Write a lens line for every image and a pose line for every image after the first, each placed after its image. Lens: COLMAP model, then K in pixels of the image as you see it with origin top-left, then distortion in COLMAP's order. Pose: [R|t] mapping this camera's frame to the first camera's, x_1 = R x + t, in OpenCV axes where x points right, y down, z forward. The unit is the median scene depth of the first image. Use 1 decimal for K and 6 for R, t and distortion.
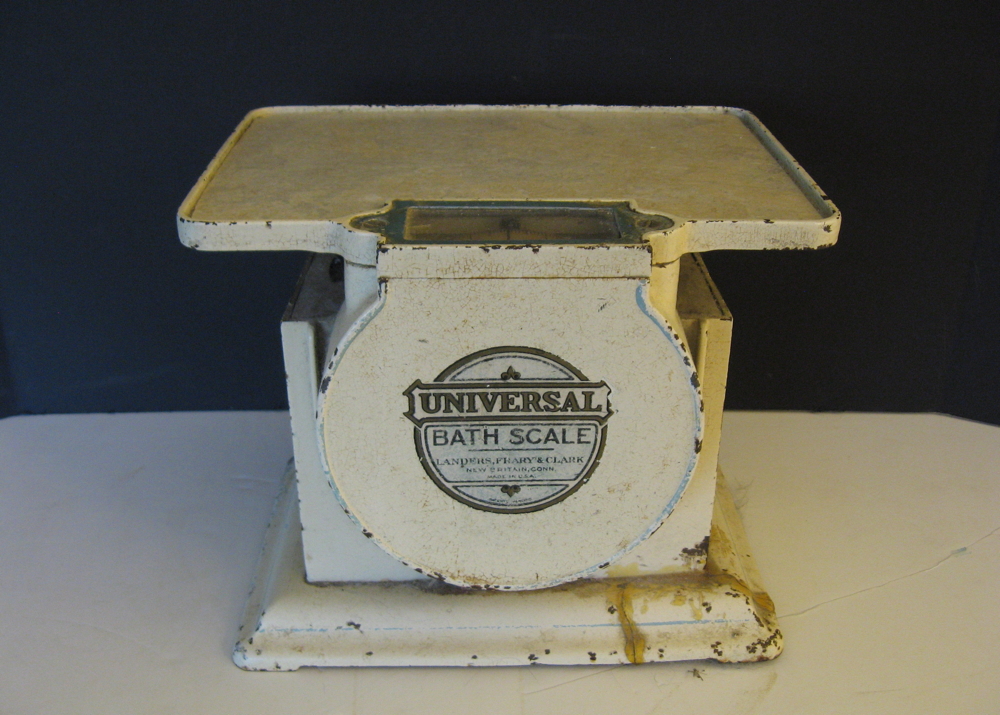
lens RADIAL K [[1070.4, 0, 499.6], [0, 1070.4, 354.0], [0, 0, 1]] dist [-0.145394, 0.000000]
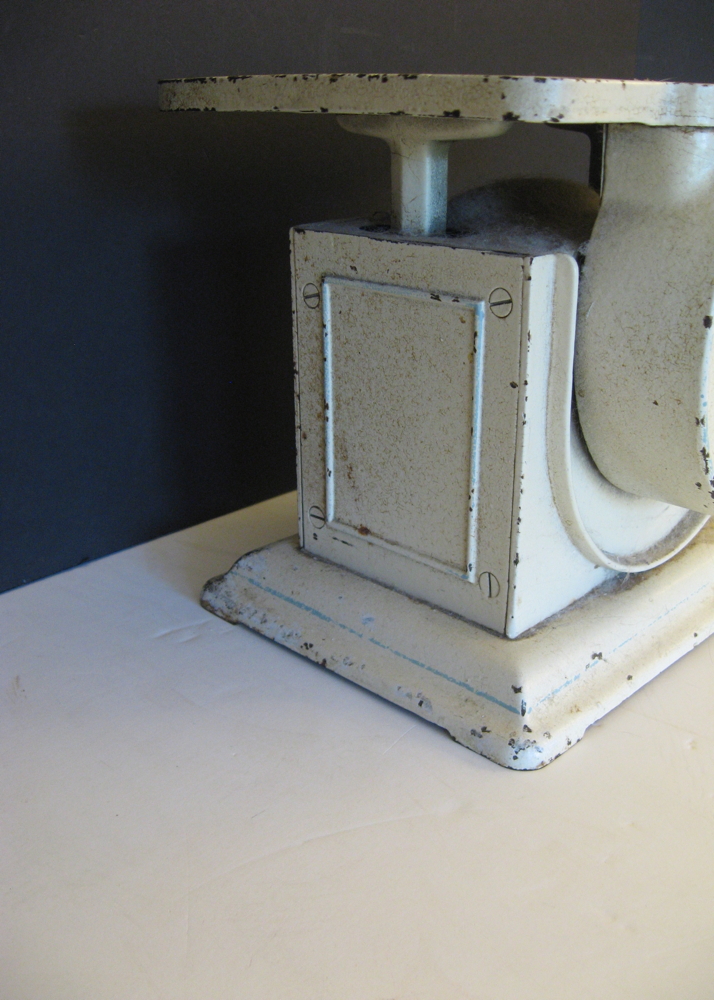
lens RADIAL K [[1070.4, 0, 357.3], [0, 1070.4, 499.9], [0, 0, 1]] dist [-0.145394, 0.000000]
pose [[0.714626, -0.264418, 0.647605, -0.843719], [0.311490, 0.949237, 0.043849, 0.063649], [-0.626325, 0.170387, 0.760714, 0.558298]]
